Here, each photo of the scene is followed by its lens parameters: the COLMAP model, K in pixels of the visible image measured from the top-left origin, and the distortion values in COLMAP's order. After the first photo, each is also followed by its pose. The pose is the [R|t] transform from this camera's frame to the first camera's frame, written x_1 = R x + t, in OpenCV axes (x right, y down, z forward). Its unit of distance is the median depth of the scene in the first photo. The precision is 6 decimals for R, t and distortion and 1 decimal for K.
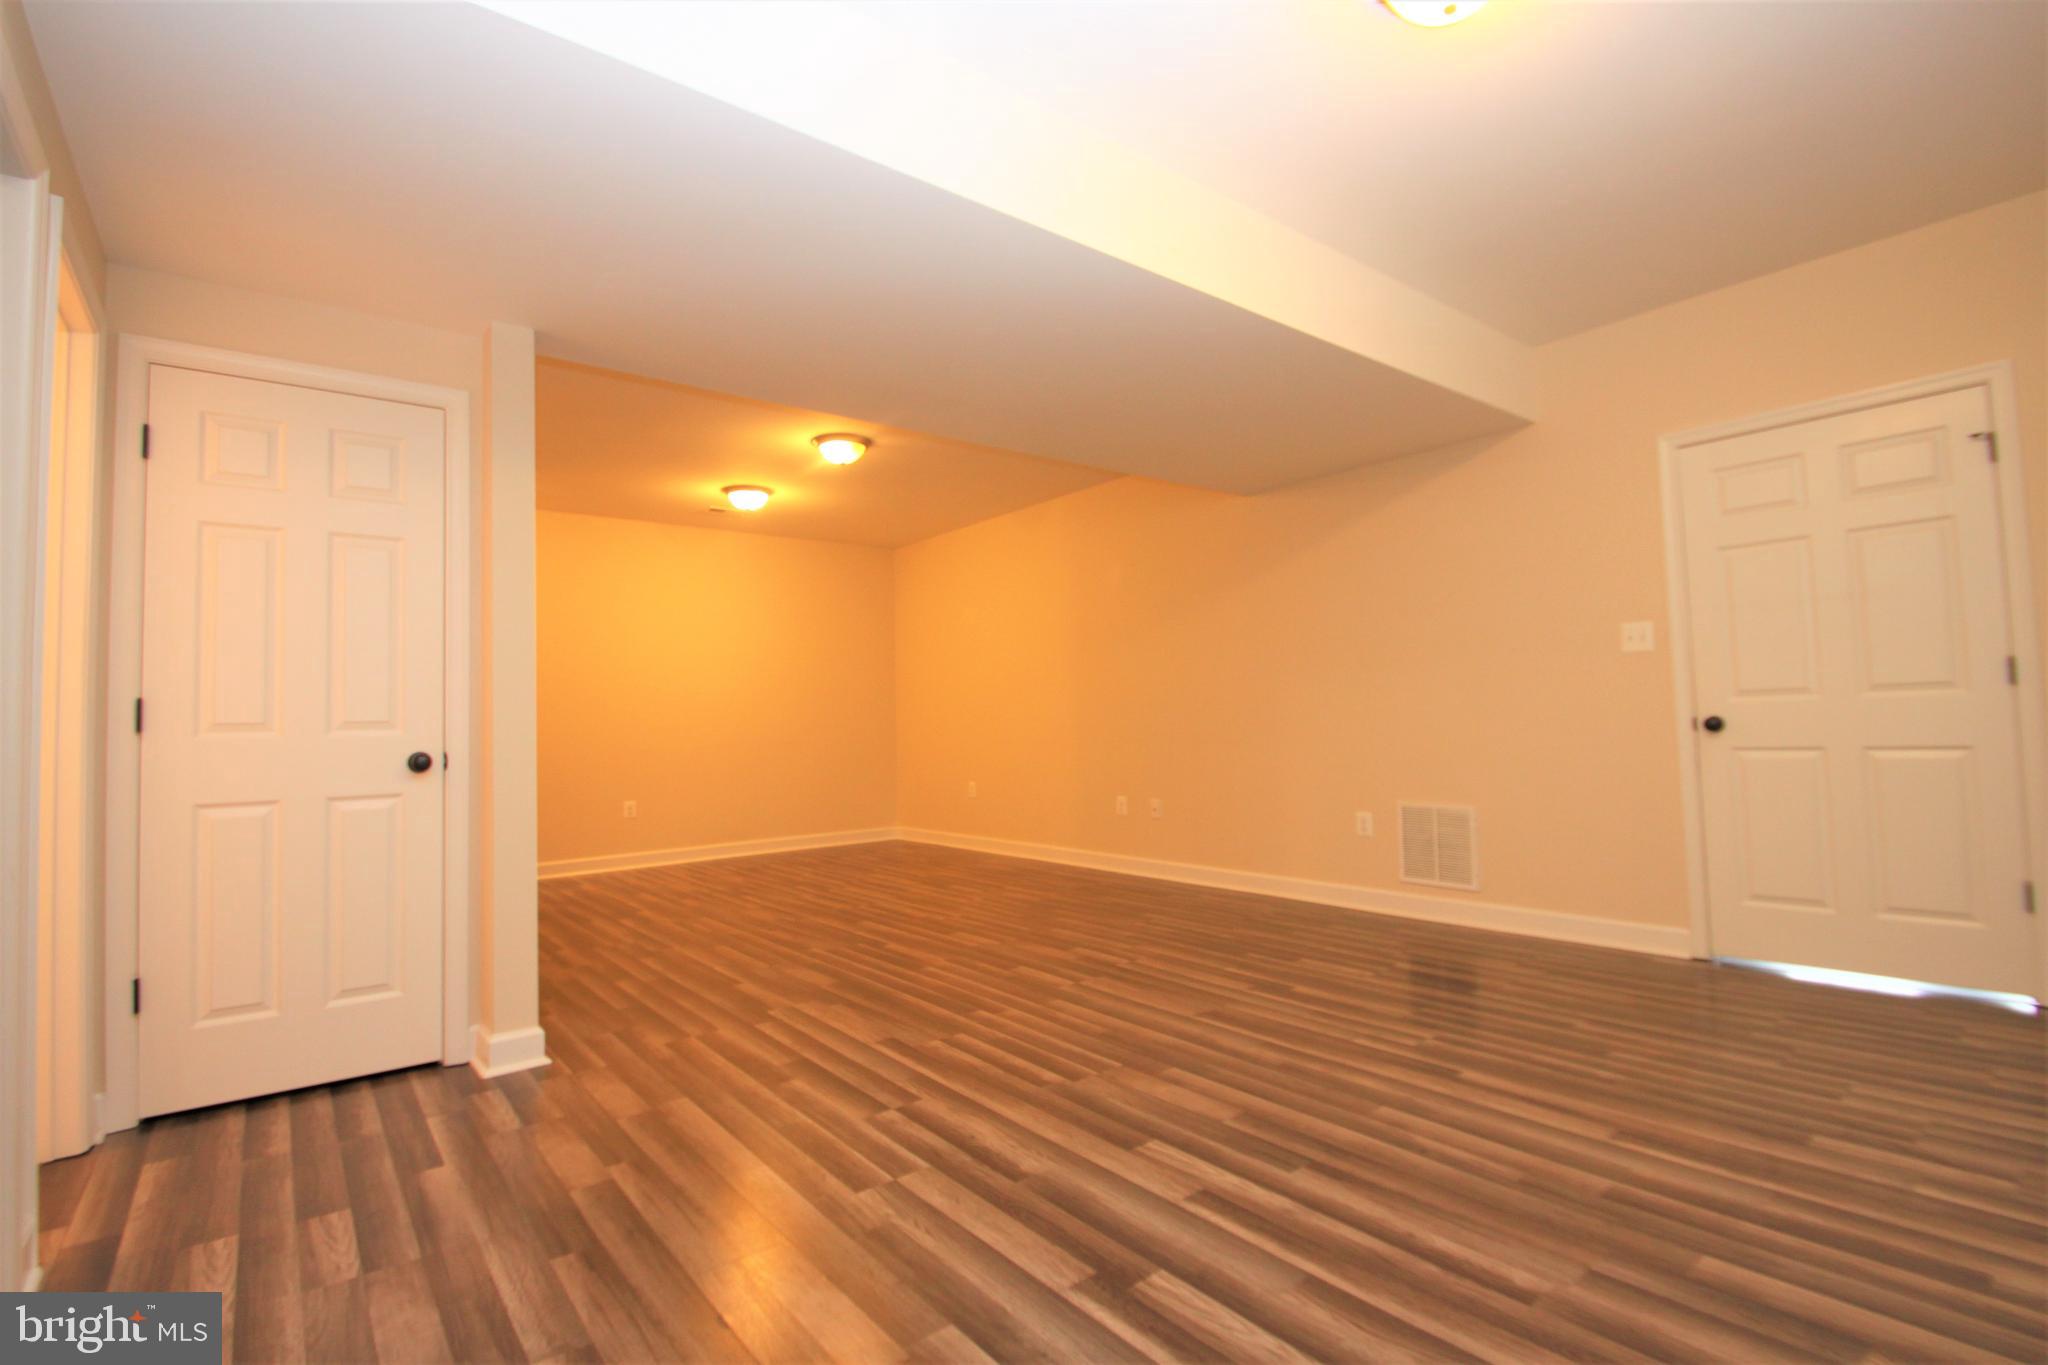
lens RADIAL K [[950.0, 0, 1022.1], [0, 950.0, 669.9], [0, 0, 1]] dist [0.001982, -0.010848]
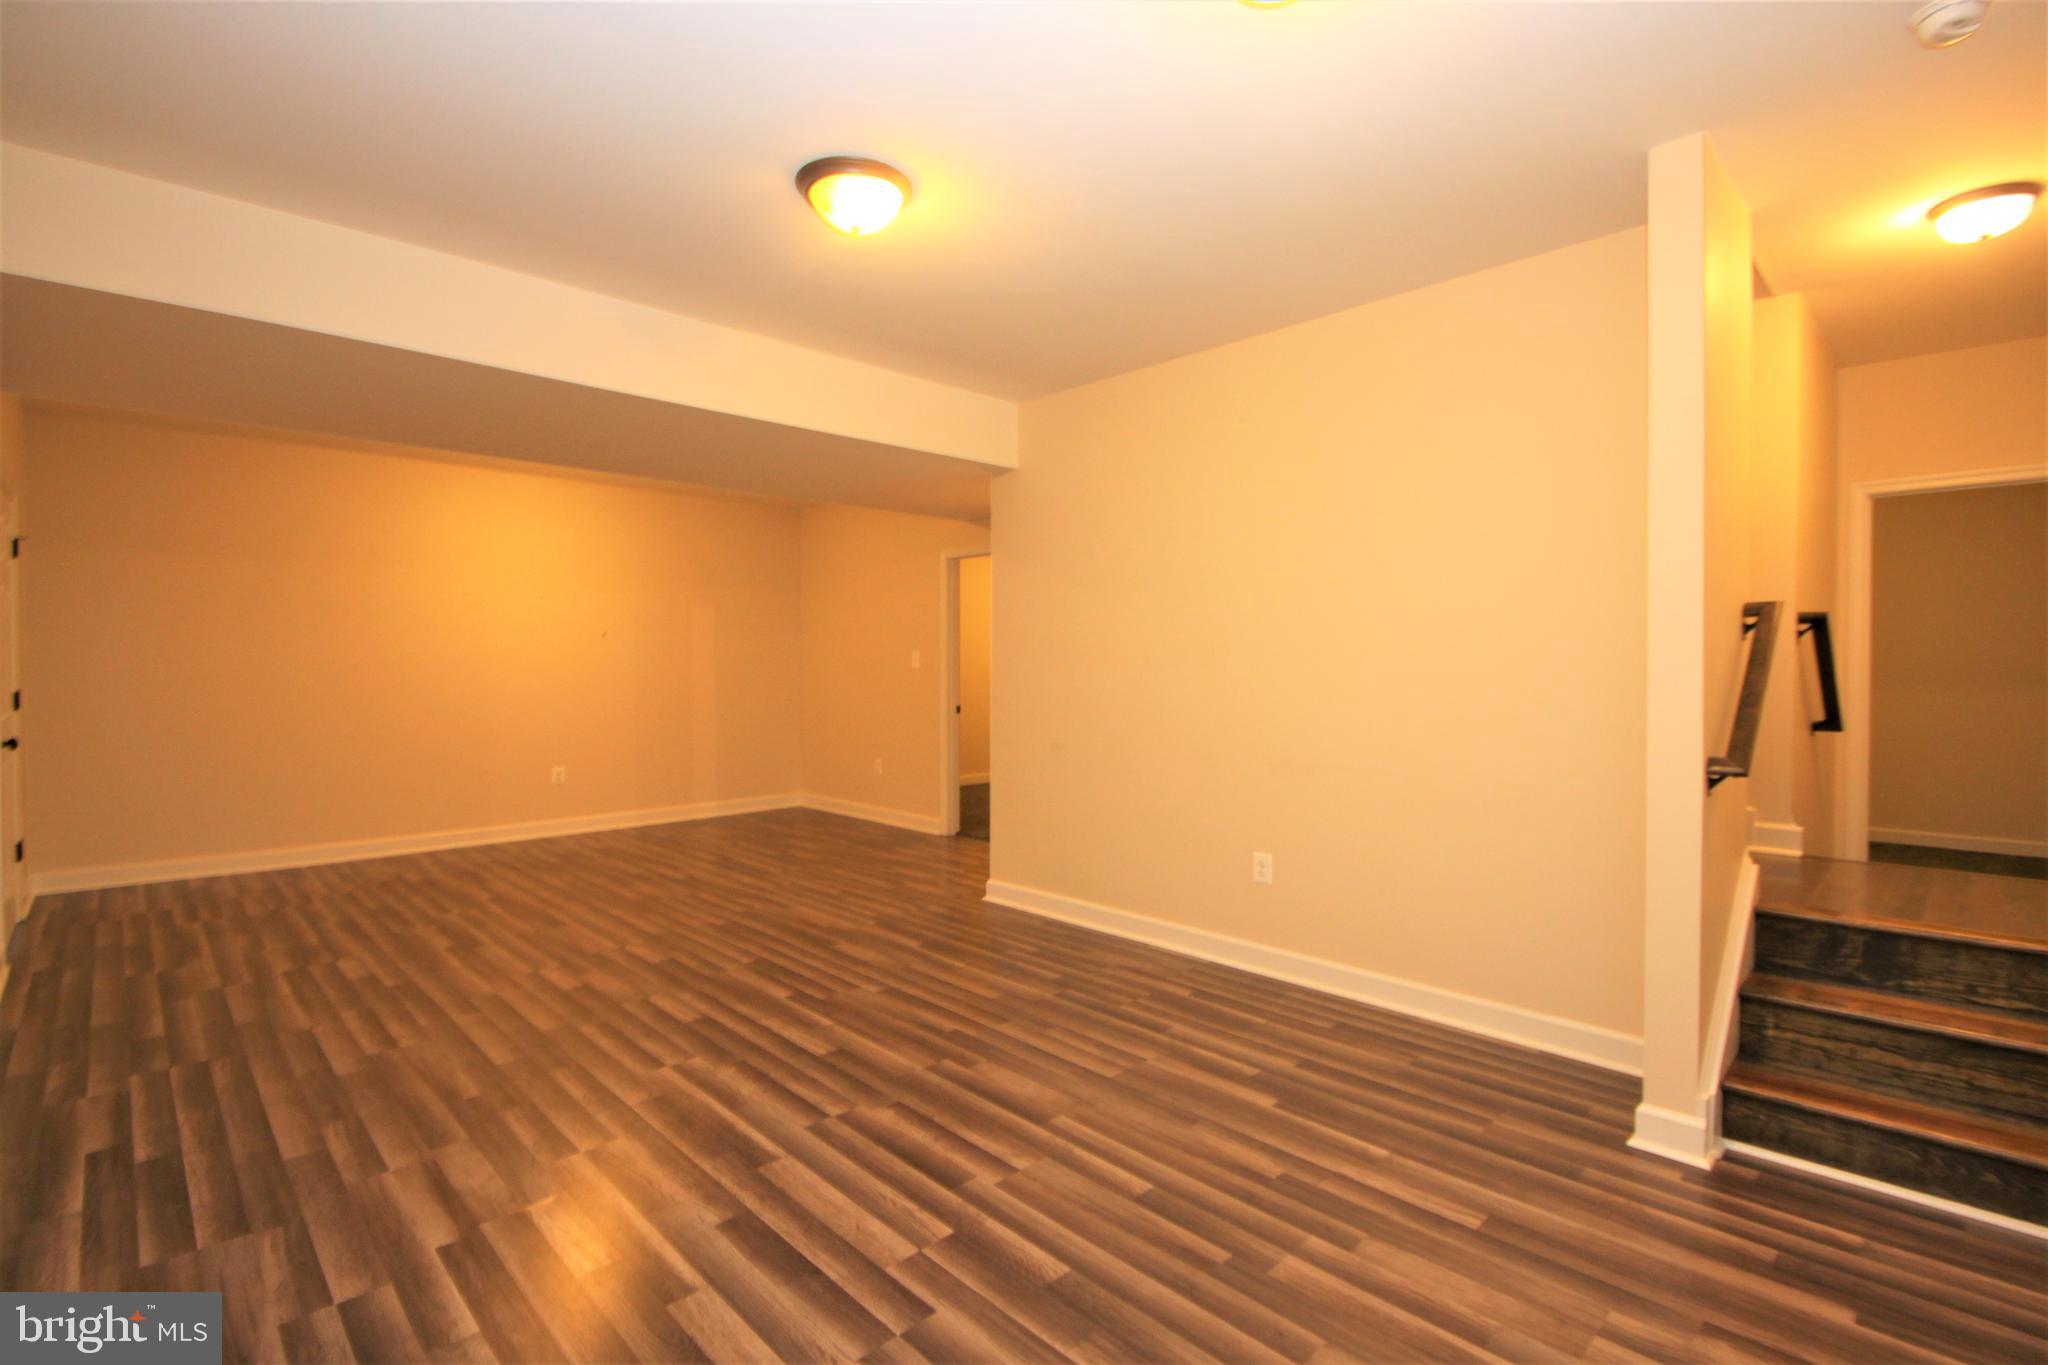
lens RADIAL K [[950.0, 0, 1029.1], [0, 950.0, 674.3], [0, 0, 1]] dist [0.001982, -0.010848]
pose [[-0.994603, 0.026601, -0.100289, -0.407685], [0.031096, 0.998568, -0.043529, 0.076309], [0.098987, -0.046413, -0.994006, 2.736677]]
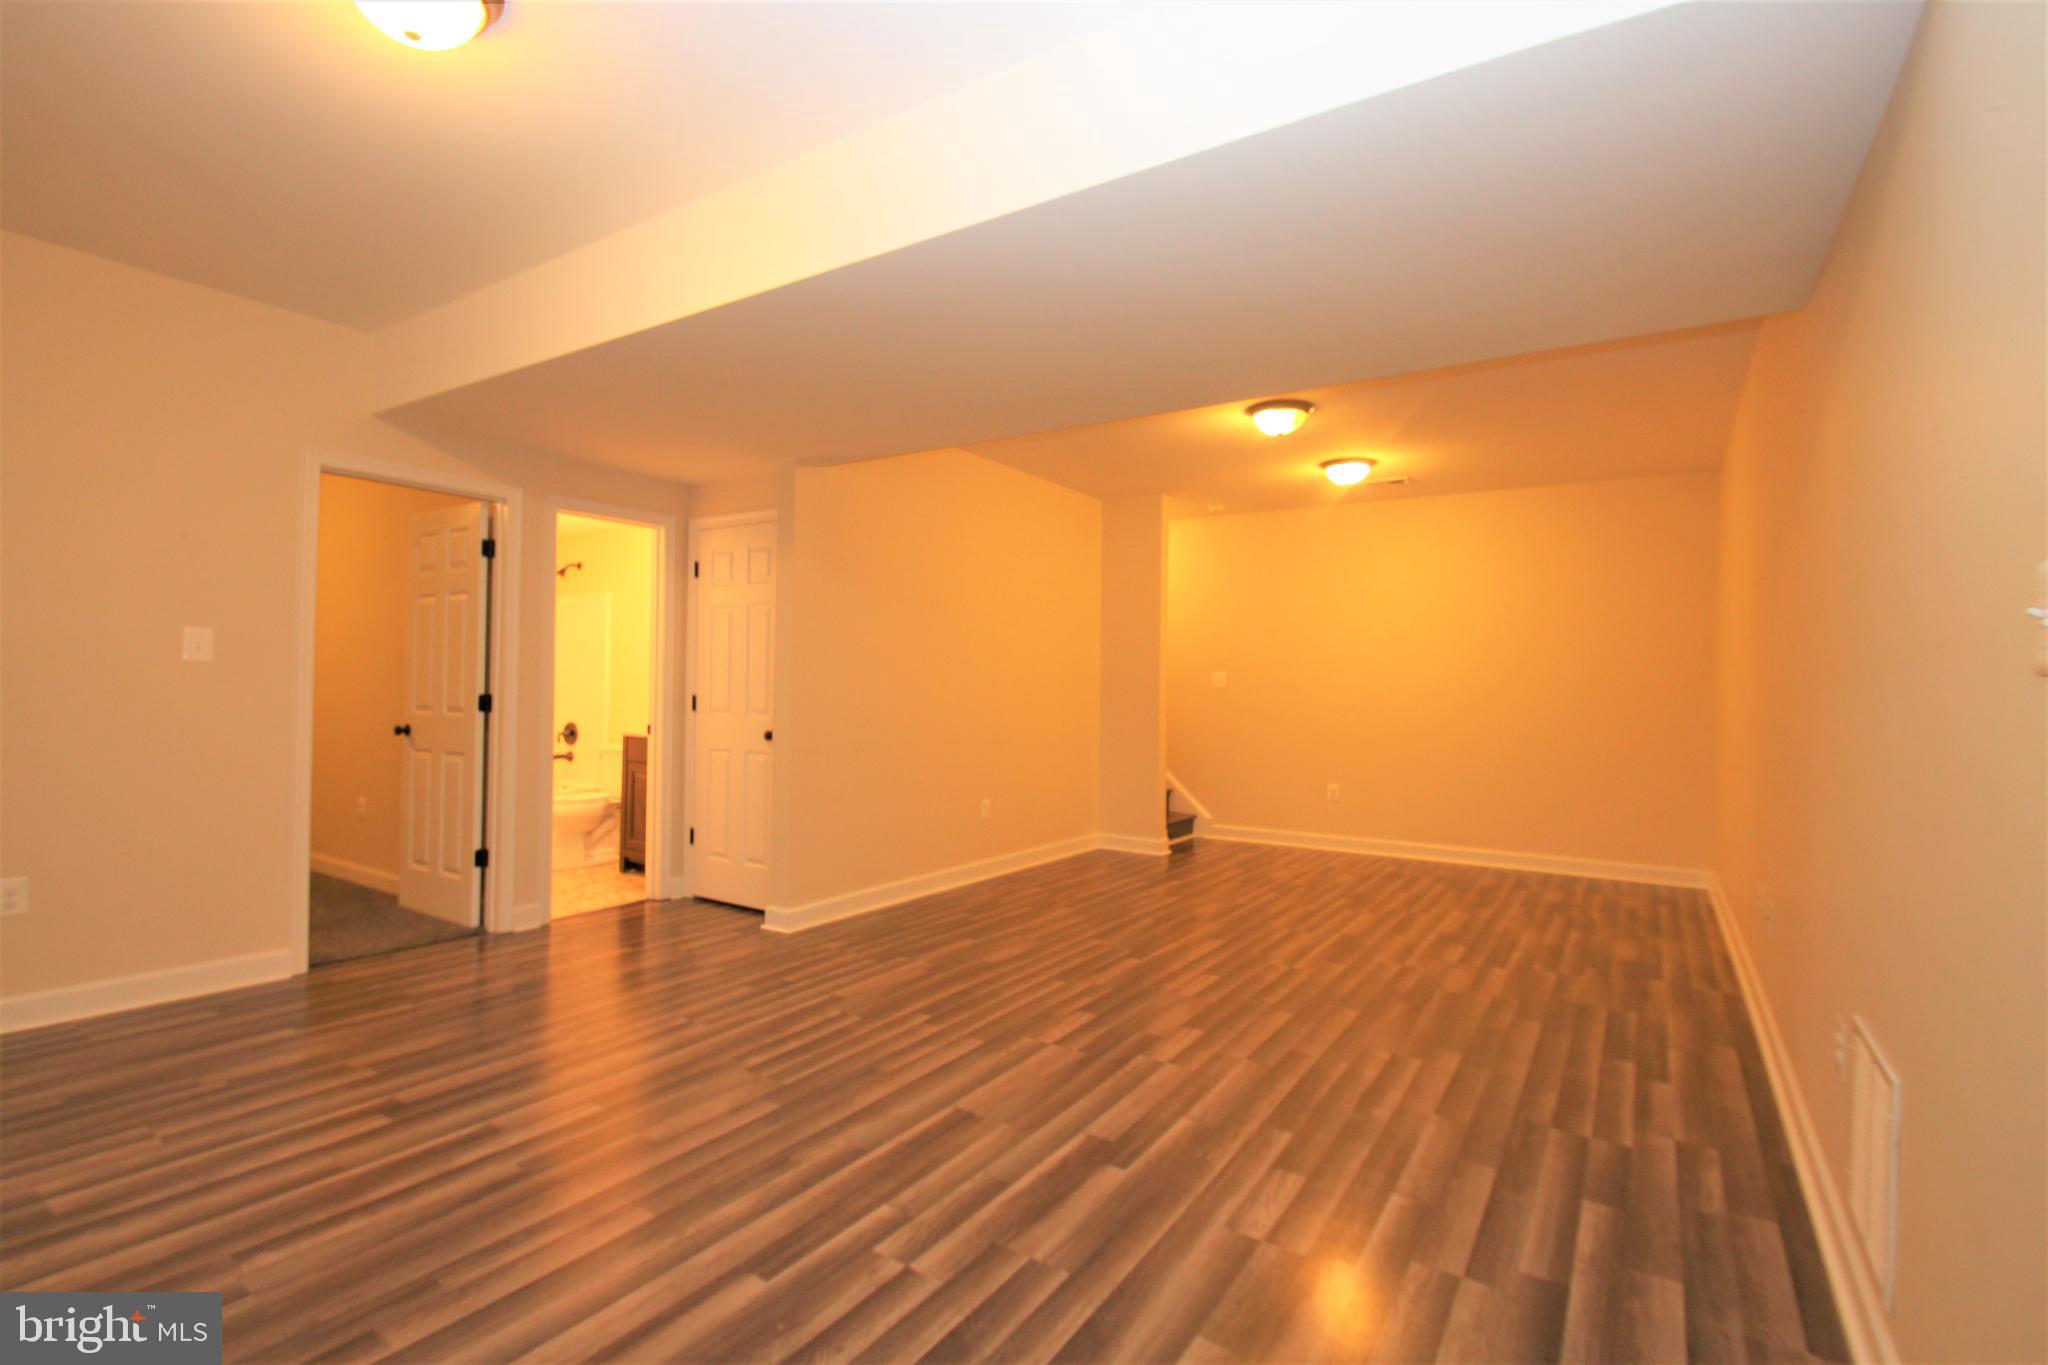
lens RADIAL K [[950.0, 0, 998.6], [0, 950.0, 681.5], [0, 0, 1]] dist [0.001982, -0.010848]
pose [[0.297833, 0.024201, -0.954311, 1.068499], [0.033979, 0.998776, 0.035933, -0.043750], [0.954013, -0.043128, 0.296646, 0.875142]]
